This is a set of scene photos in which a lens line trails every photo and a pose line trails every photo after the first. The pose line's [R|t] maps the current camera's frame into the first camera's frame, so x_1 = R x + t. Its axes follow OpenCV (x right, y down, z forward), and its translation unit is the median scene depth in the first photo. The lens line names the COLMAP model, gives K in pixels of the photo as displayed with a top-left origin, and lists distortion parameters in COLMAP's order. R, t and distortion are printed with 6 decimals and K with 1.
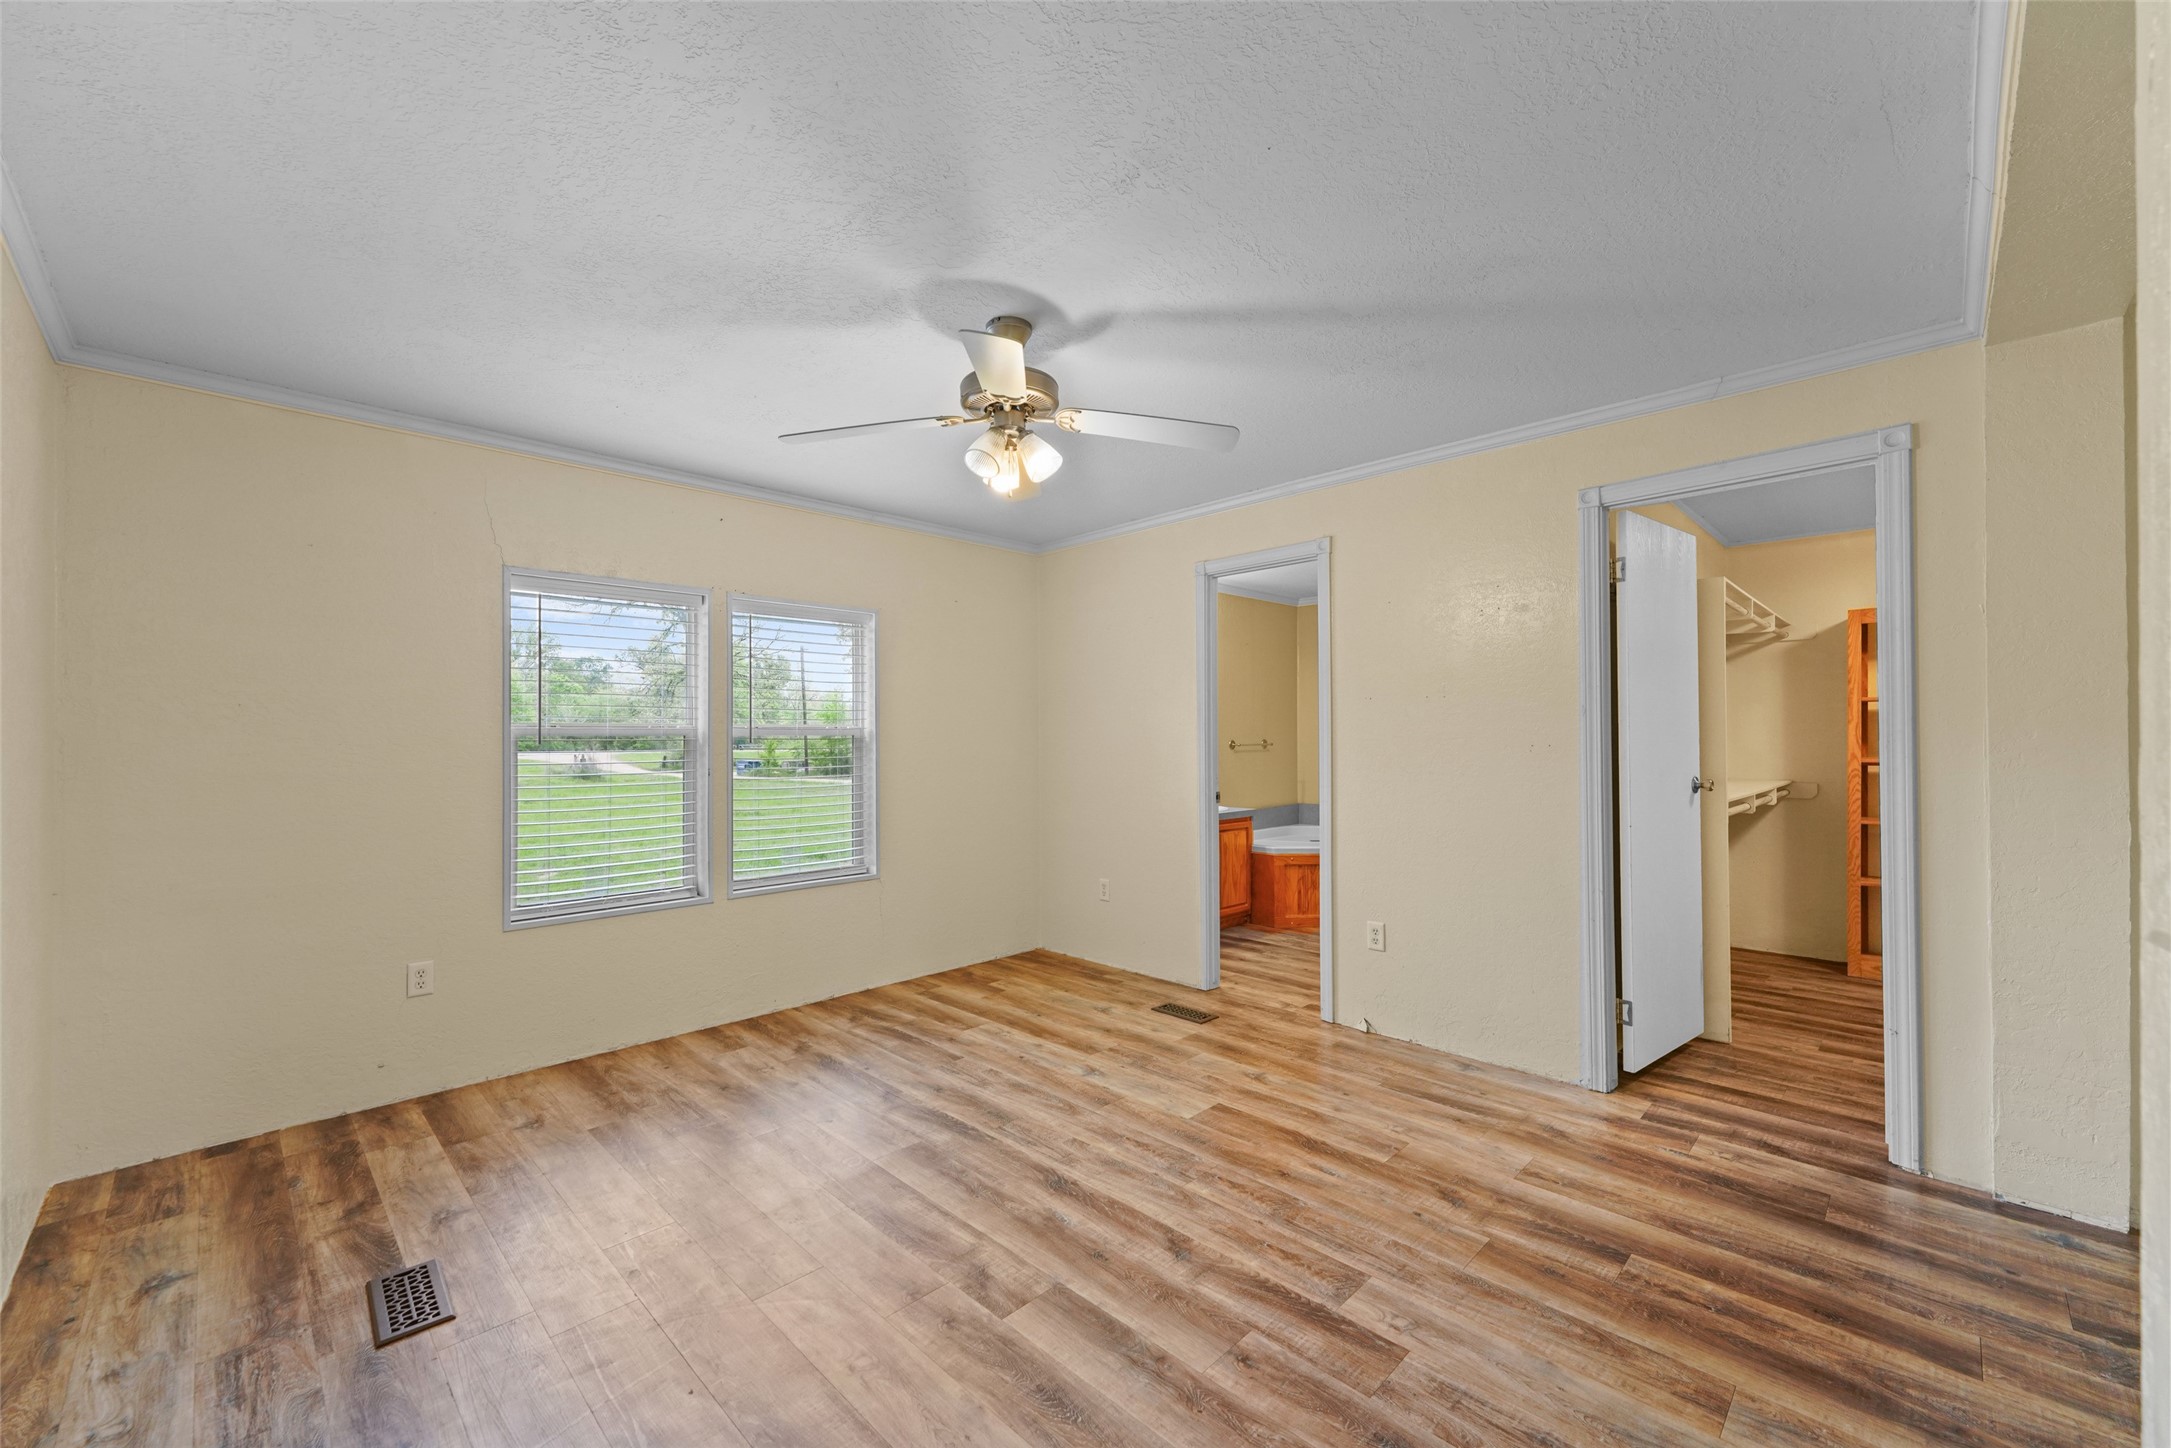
lens RADIAL K [[858.2, 0, 1070.4], [0, 858.2, 727.7], [0, 0, 1]] dist [0.006443, -0.000336]
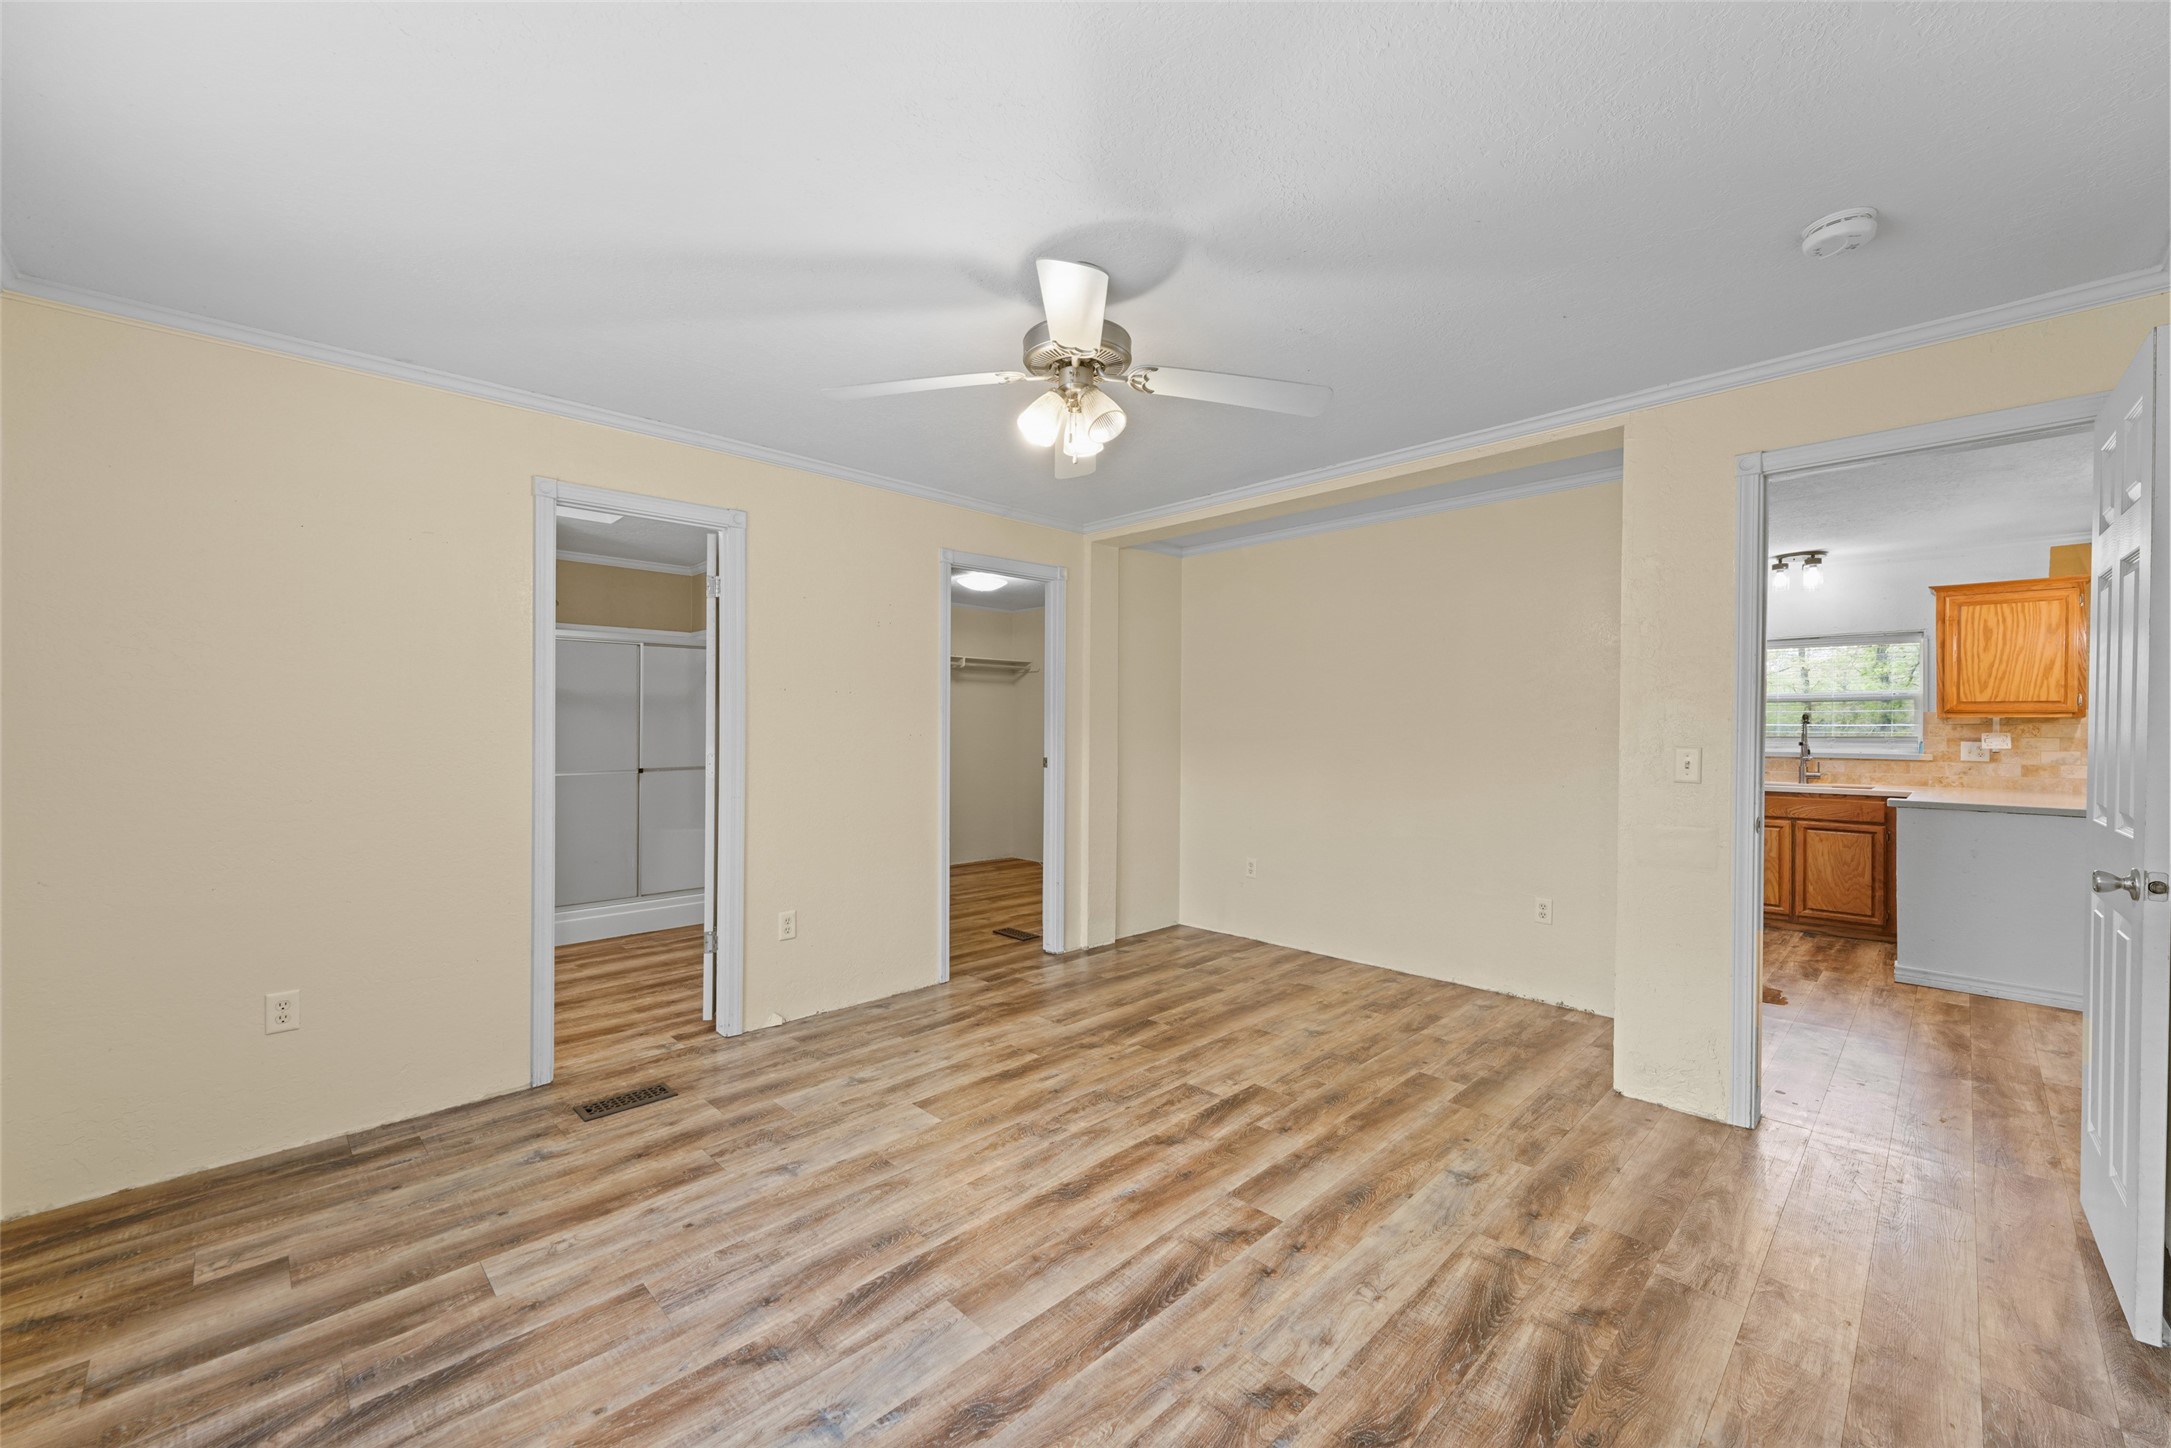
lens RADIAL K [[858.2, 0, 1070.4], [0, 858.2, 727.7], [0, 0, 1]] dist [0.006443, -0.000336]
pose [[0.011579, 0.001276, 0.999932, -0.765843], [-0.011900, 0.999929, -0.001138, 0.009380], [-0.999862, -0.011886, 0.011593, 0.779883]]
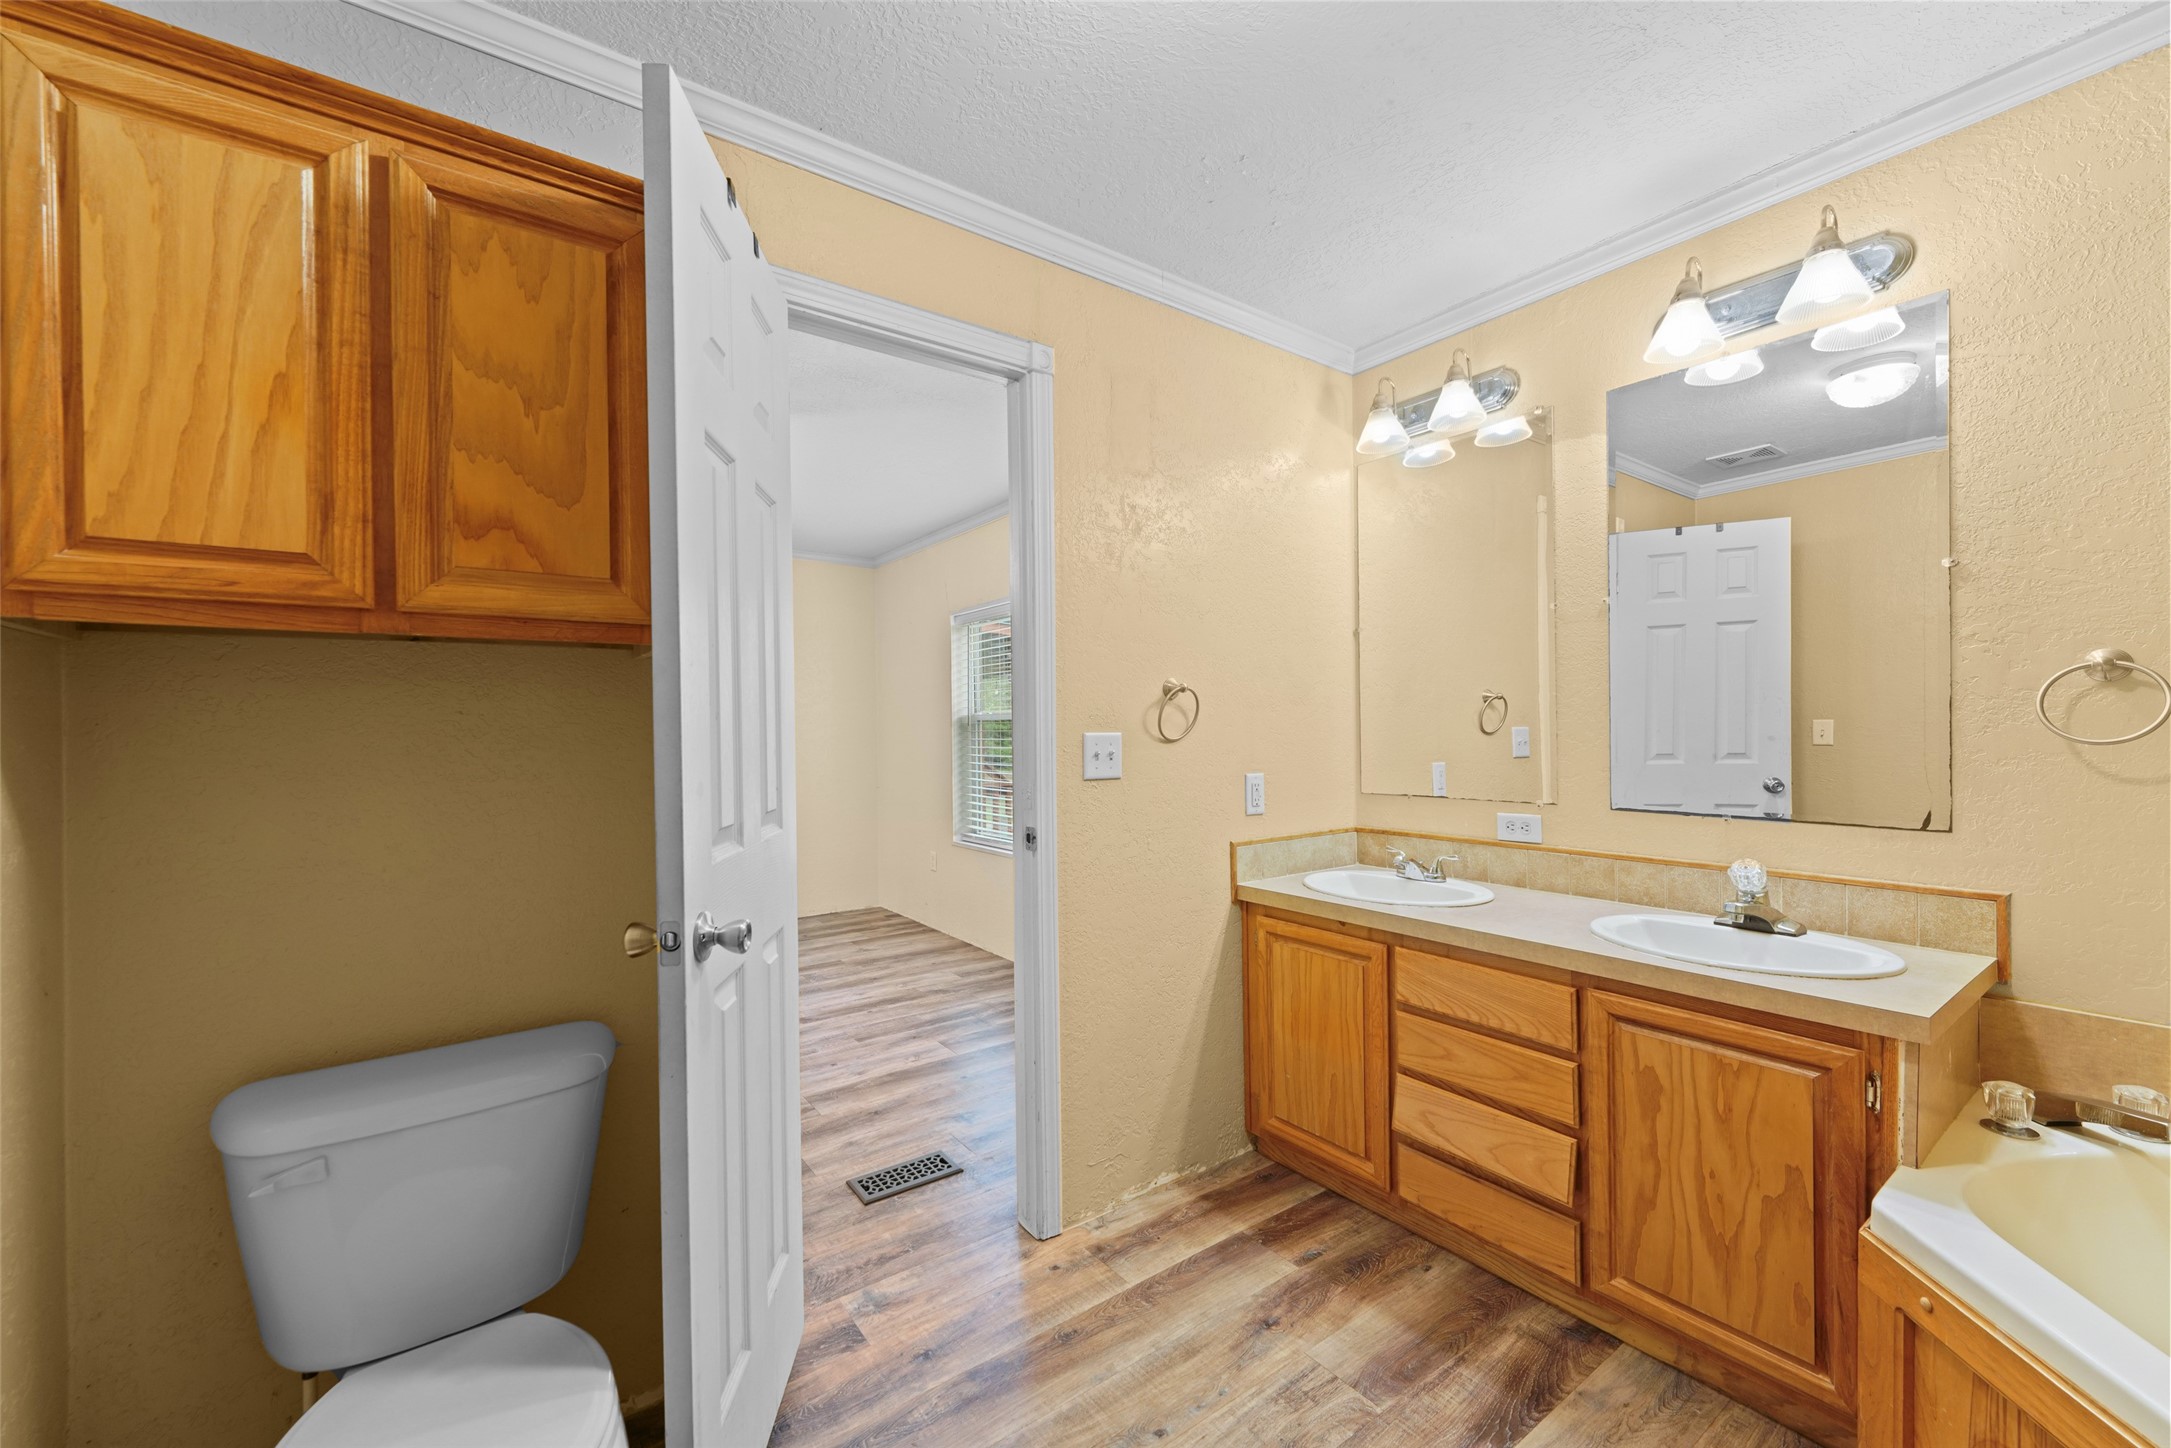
lens RADIAL K [[864.1, 0, 1072.7], [0, 864.1, 736.4], [0, 0, 1]] dist [0.009477, -0.000284]
pose [[-0.160774, 0.016598, -0.986852, 0.893656], [0.022336, 0.999664, 0.013175, 0.026288], [0.986738, -0.019924, -0.161091, 1.547007]]
